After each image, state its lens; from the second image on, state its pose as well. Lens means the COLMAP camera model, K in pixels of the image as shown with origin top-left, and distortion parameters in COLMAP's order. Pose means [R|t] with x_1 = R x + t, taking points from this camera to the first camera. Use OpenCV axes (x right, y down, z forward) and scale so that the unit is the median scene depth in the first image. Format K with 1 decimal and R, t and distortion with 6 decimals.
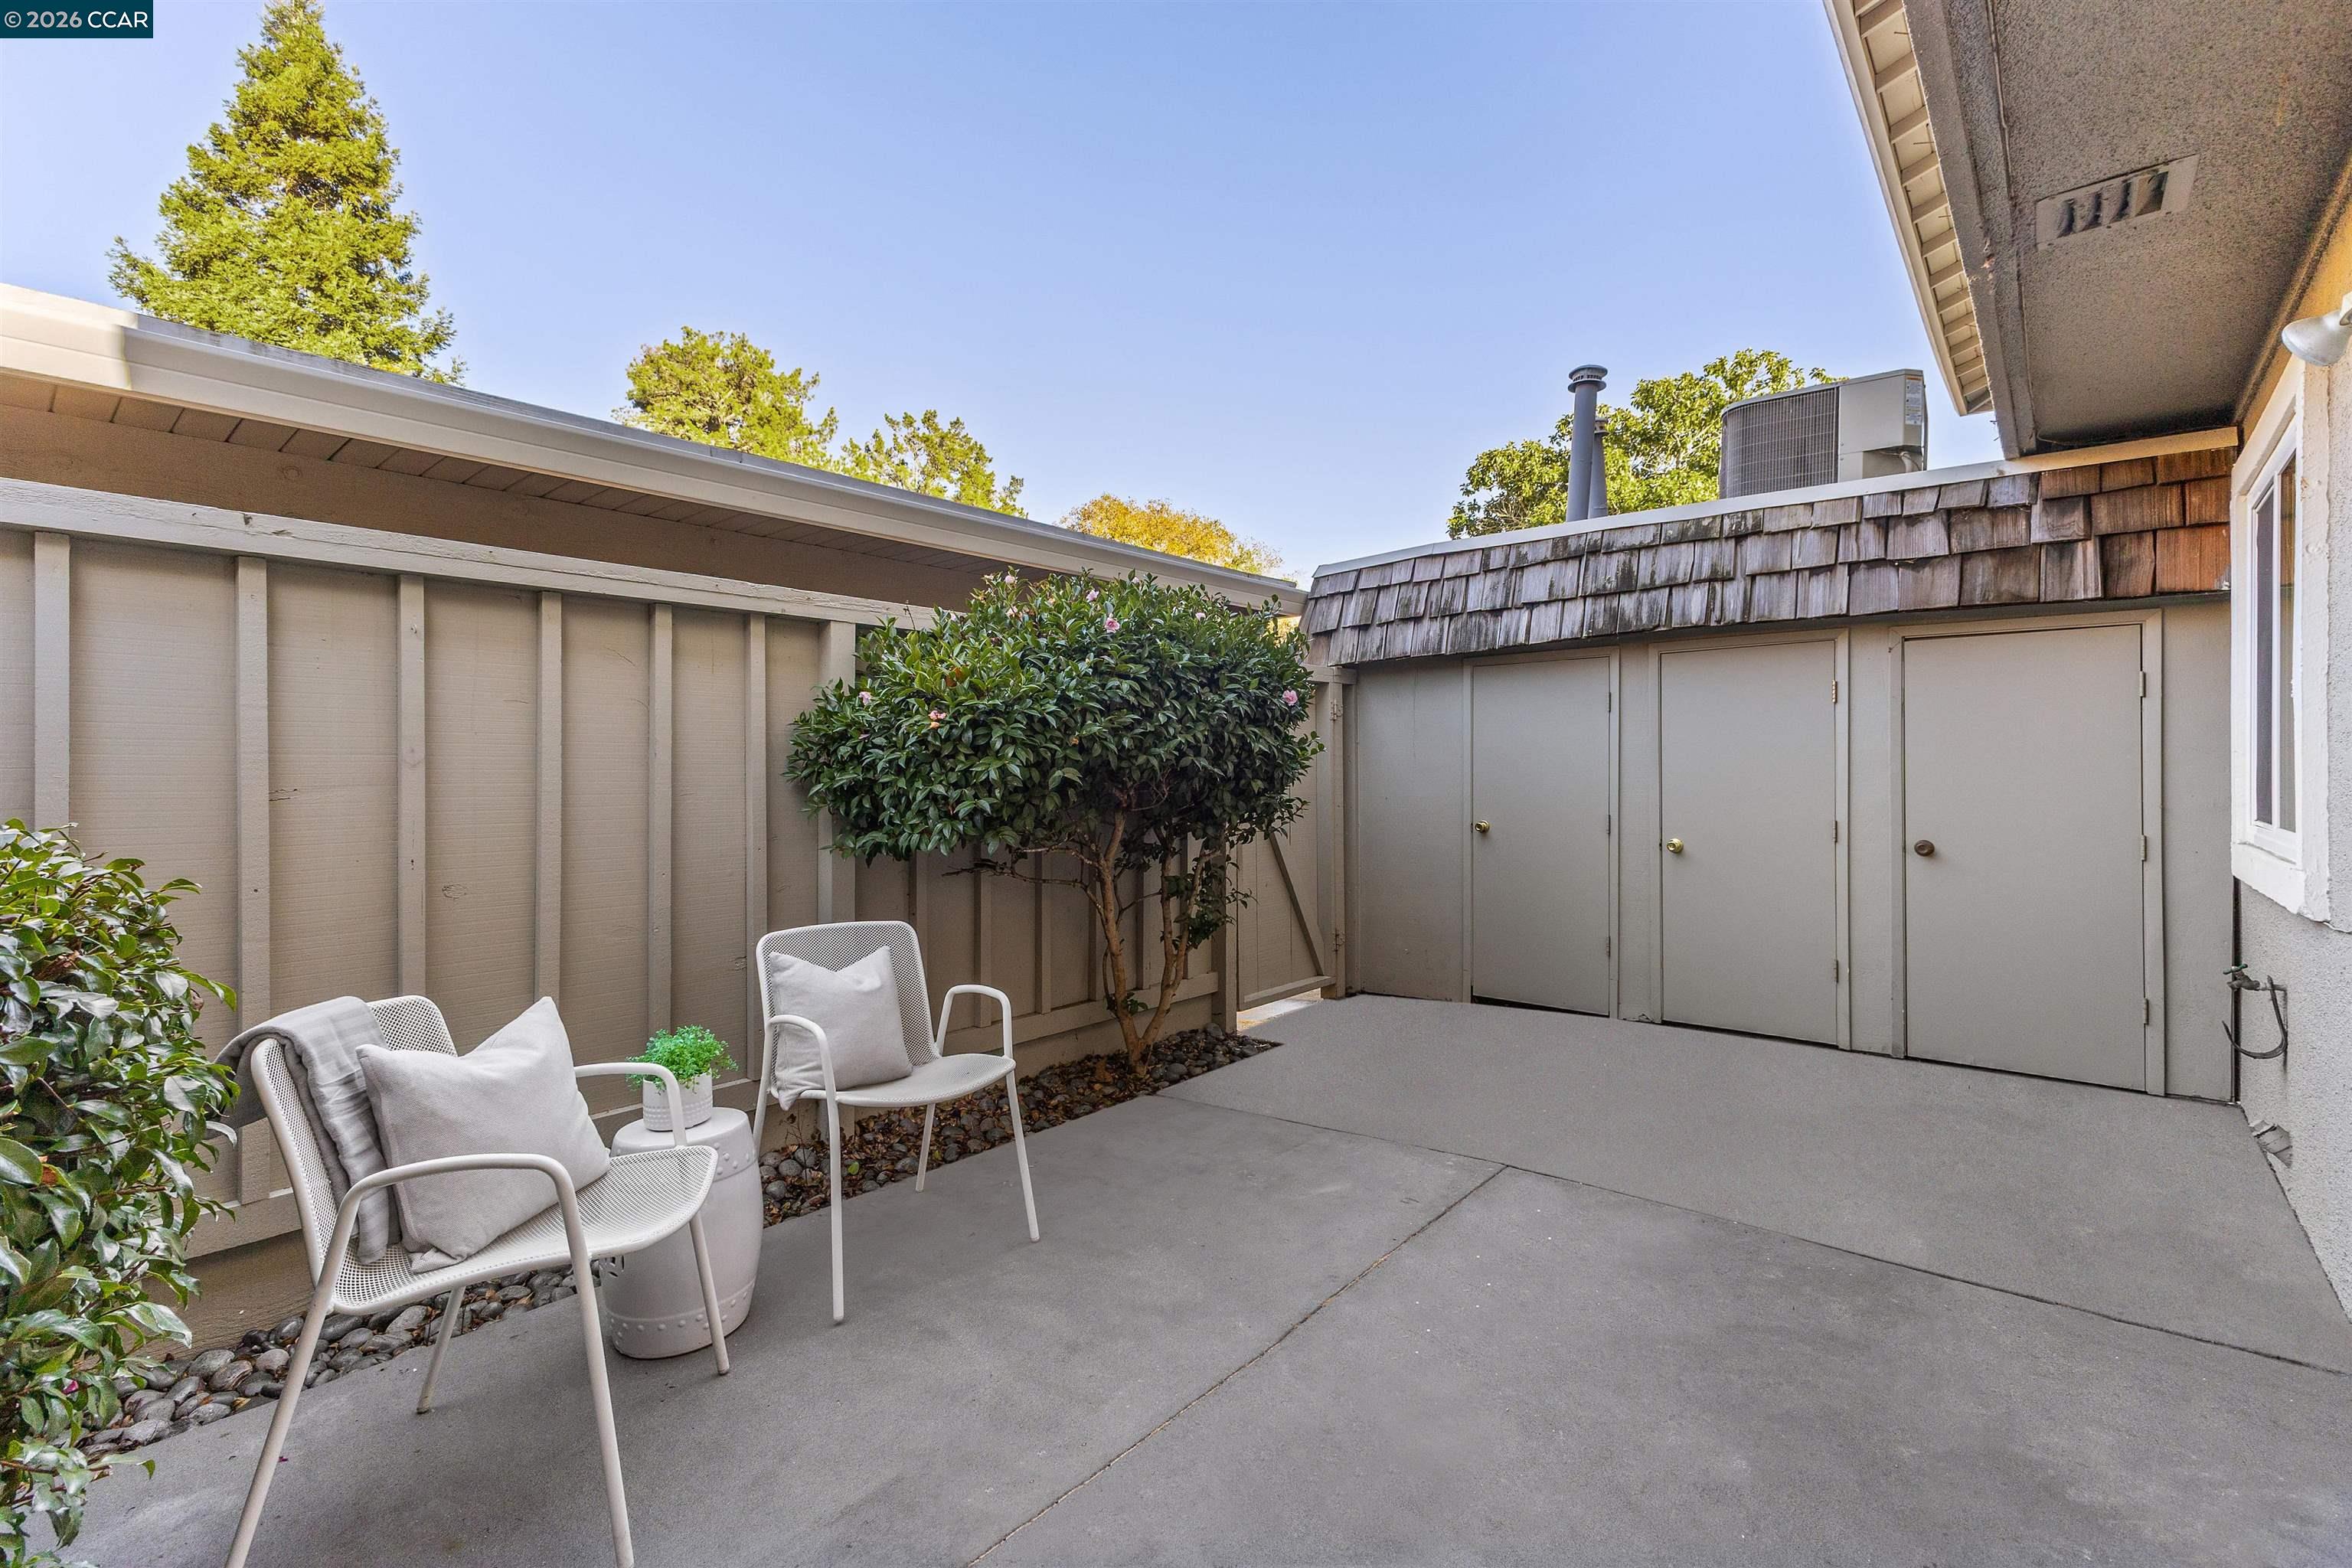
lens RADIAL K [[1014.9, 0, 1192.2], [0, 1014.9, 770.8], [0, 0, 1]] dist [0.011139, -0.002683]
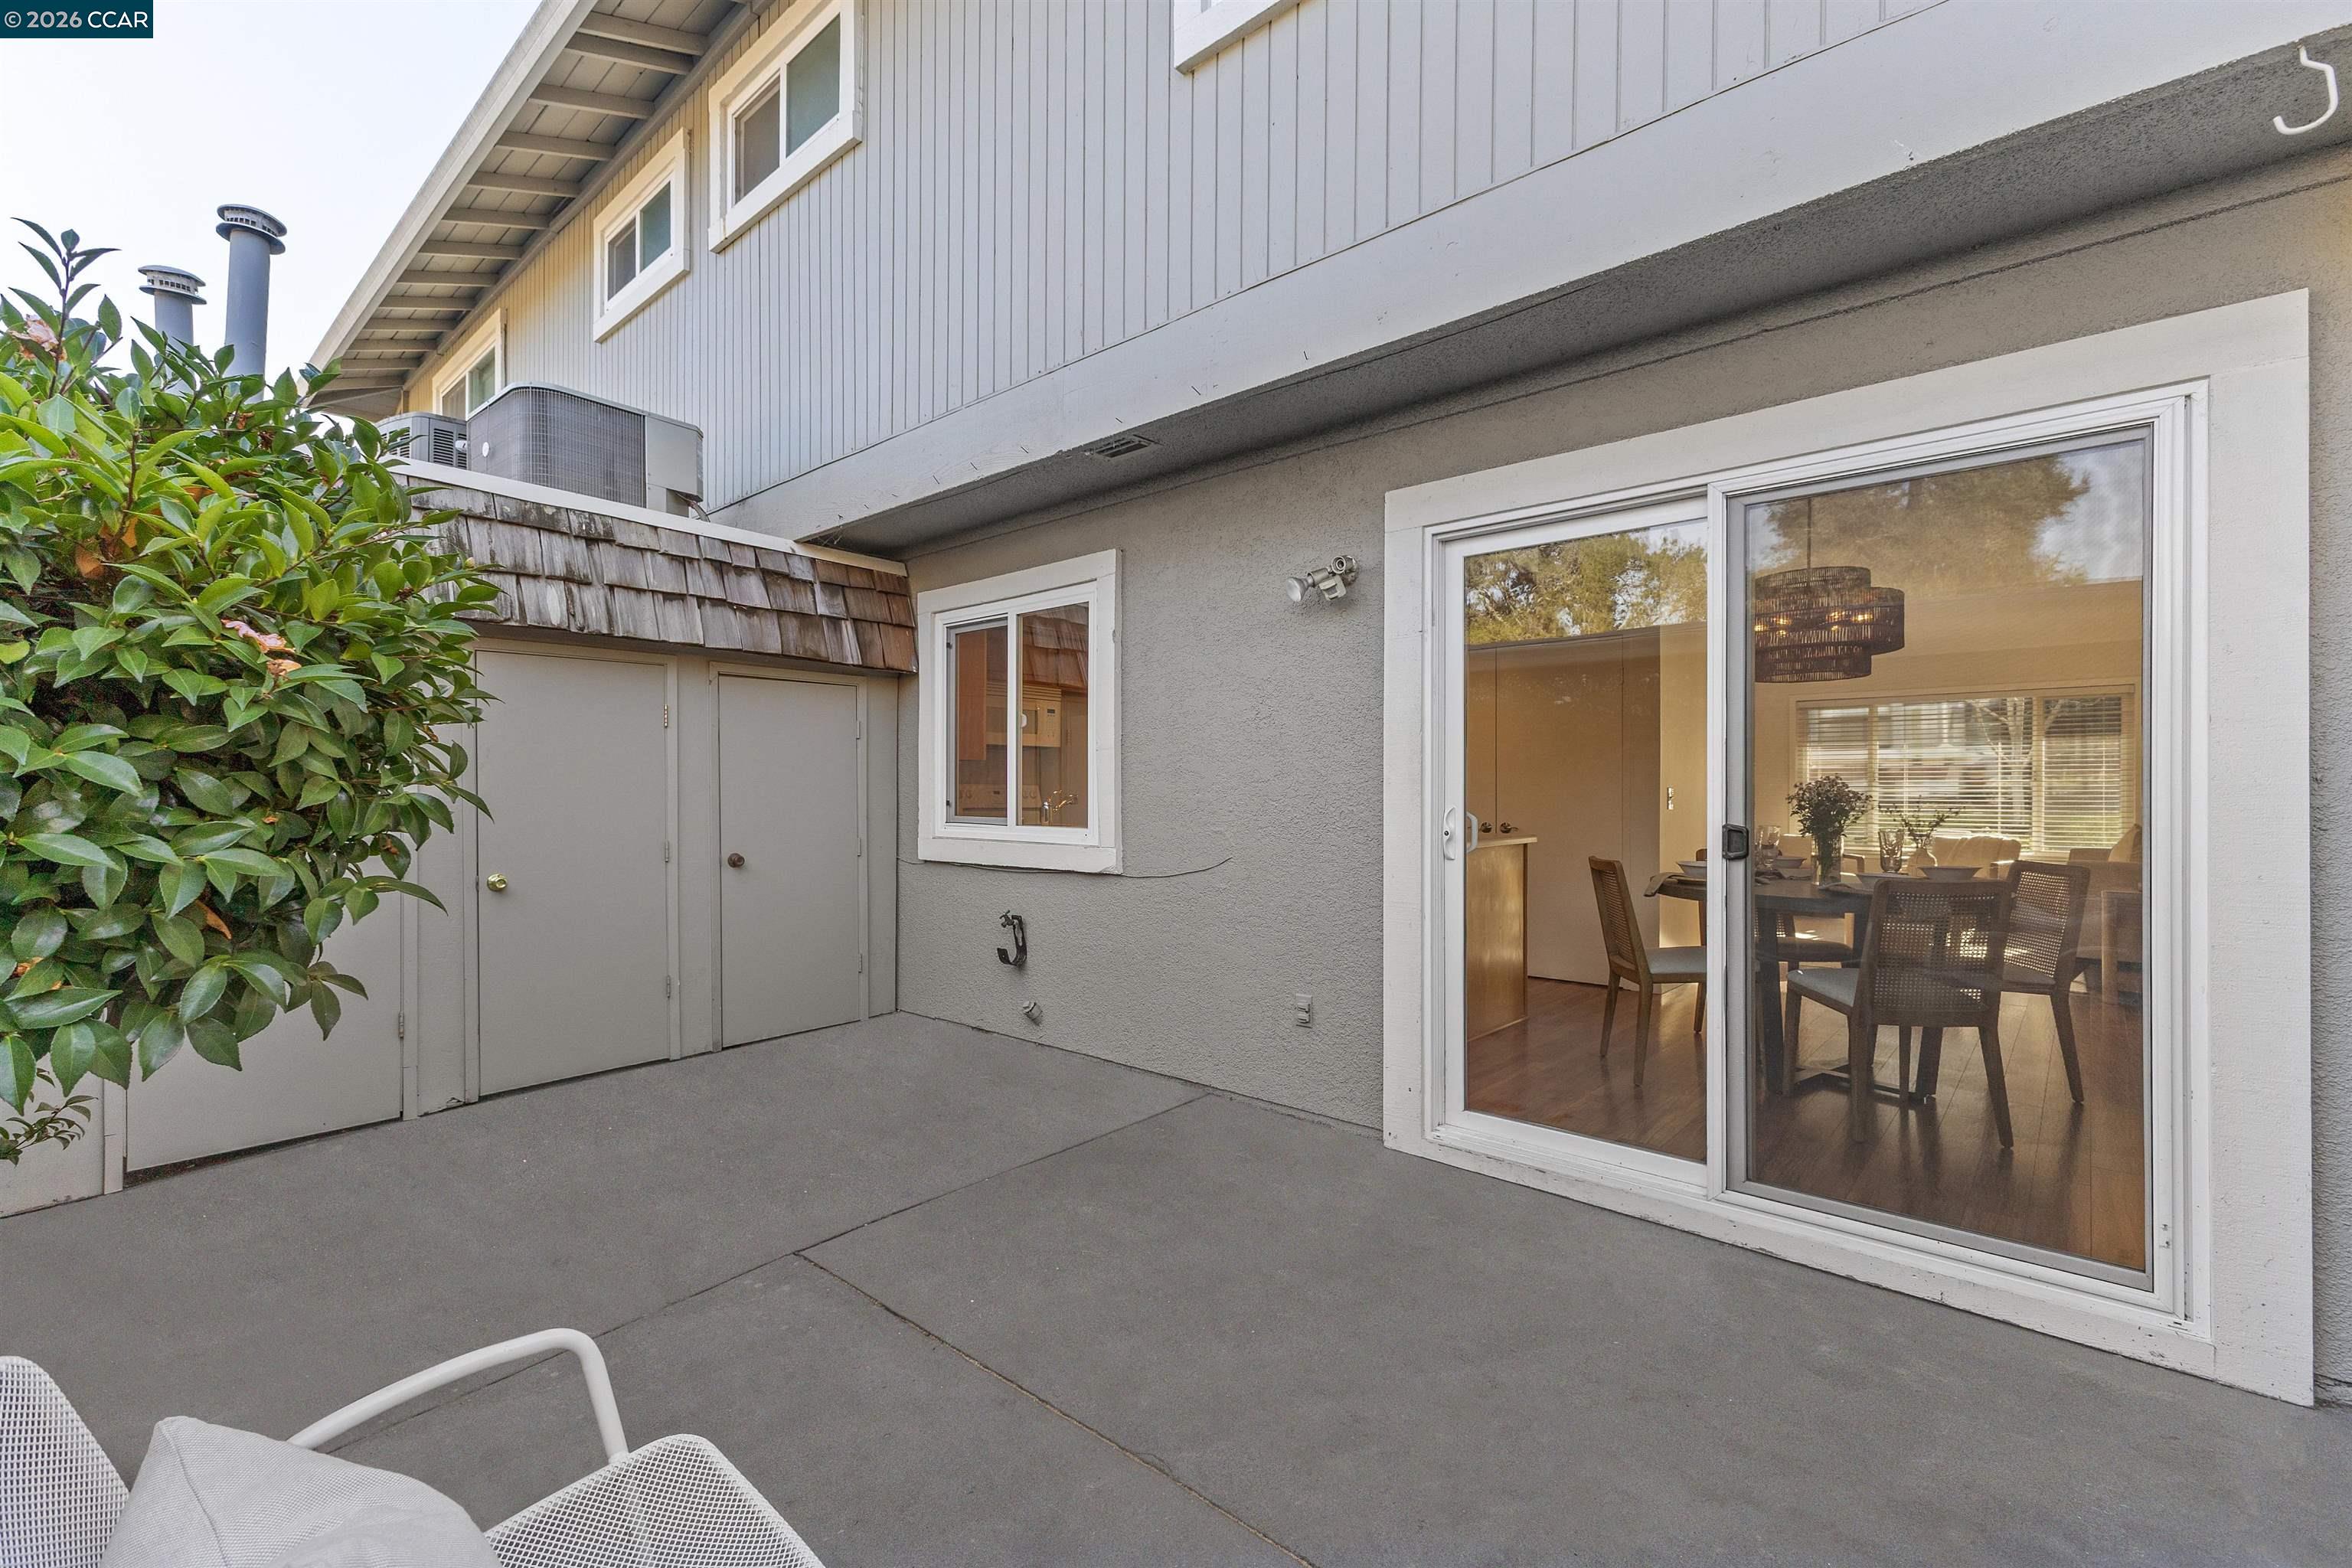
lens RADIAL K [[1014.9, 0, 1191.9], [0, 1014.9, 787.8], [0, 0, 1]] dist [0.011139, -0.002683]
pose [[0.006232, -0.004172, 0.999972, -0.404333], [-0.003179, 0.999986, 0.004192, -0.011349], [-0.999976, -0.003205, 0.006219, 0.475793]]
